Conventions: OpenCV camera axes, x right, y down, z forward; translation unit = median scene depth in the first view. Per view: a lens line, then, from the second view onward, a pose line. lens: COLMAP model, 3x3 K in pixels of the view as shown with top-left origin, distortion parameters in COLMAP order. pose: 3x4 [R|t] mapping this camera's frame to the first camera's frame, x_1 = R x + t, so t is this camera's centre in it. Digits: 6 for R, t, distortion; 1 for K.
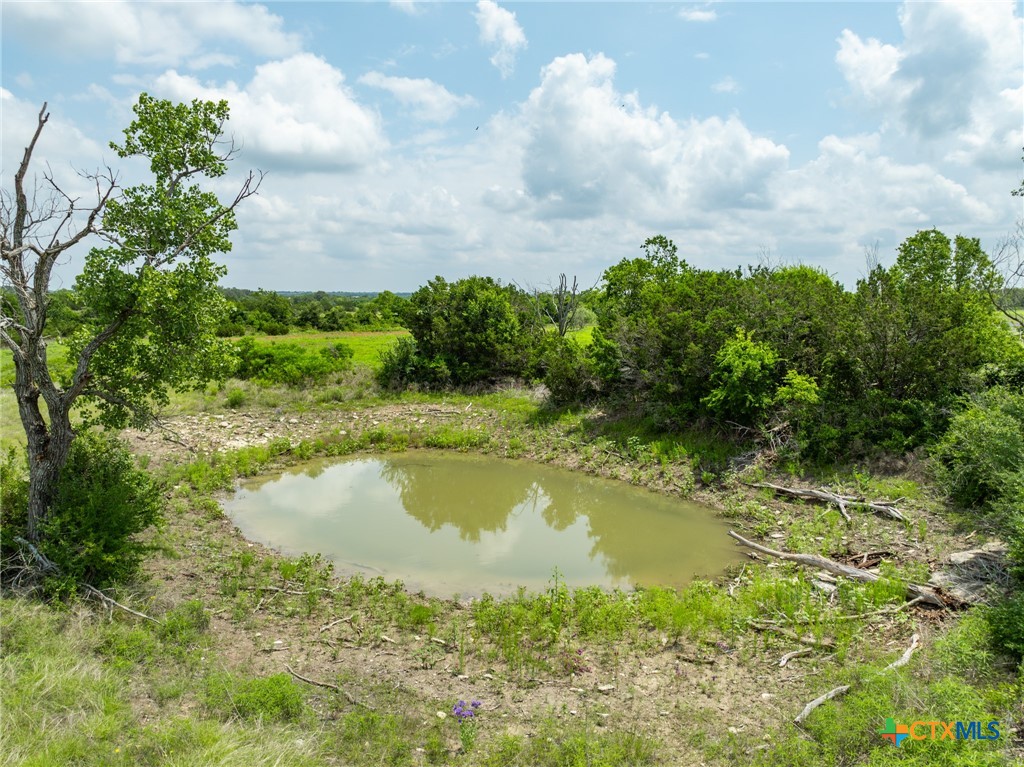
lens RADIAL K [[728.9, 0, 517.4], [0, 728.9, 389.9], [0, 0, 1]] dist [-0.035162, 0.023350]
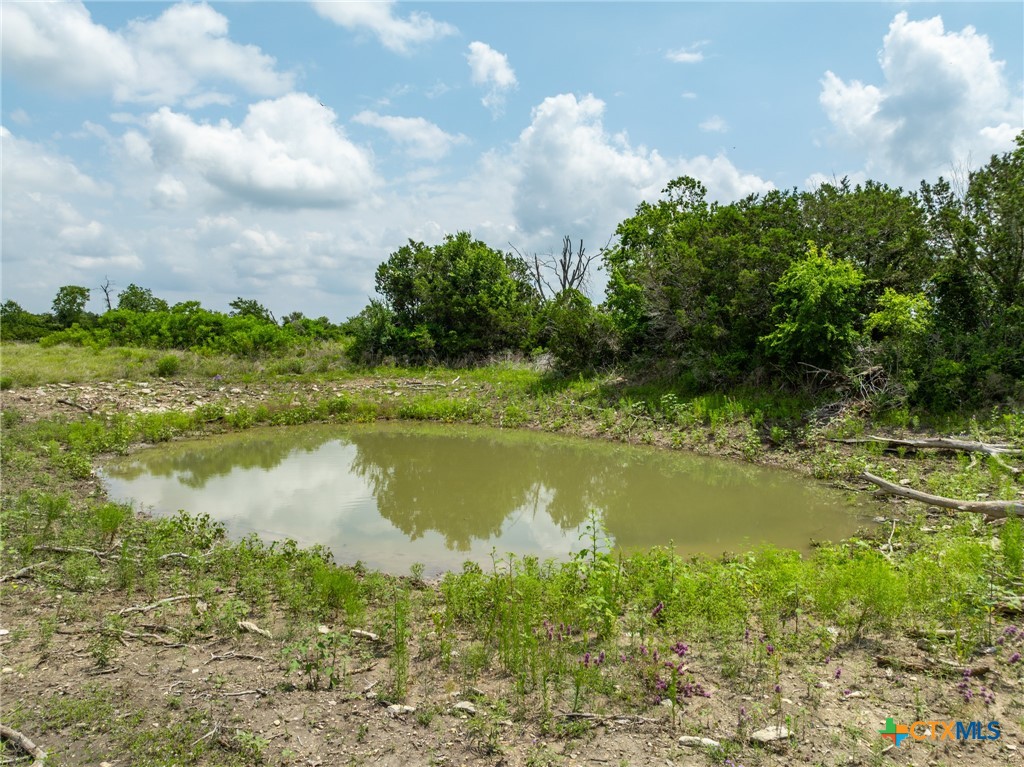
lens RADIAL K [[728.9, 0, 511.8], [0, 728.9, 387.8], [0, 0, 1]] dist [-0.035162, 0.023350]
pose [[0.999986, -0.004929, 0.001993, -0.005693], [0.005023, 0.998732, -0.050097, 0.076405], [-0.001743, 0.050107, 0.998742, 0.189366]]
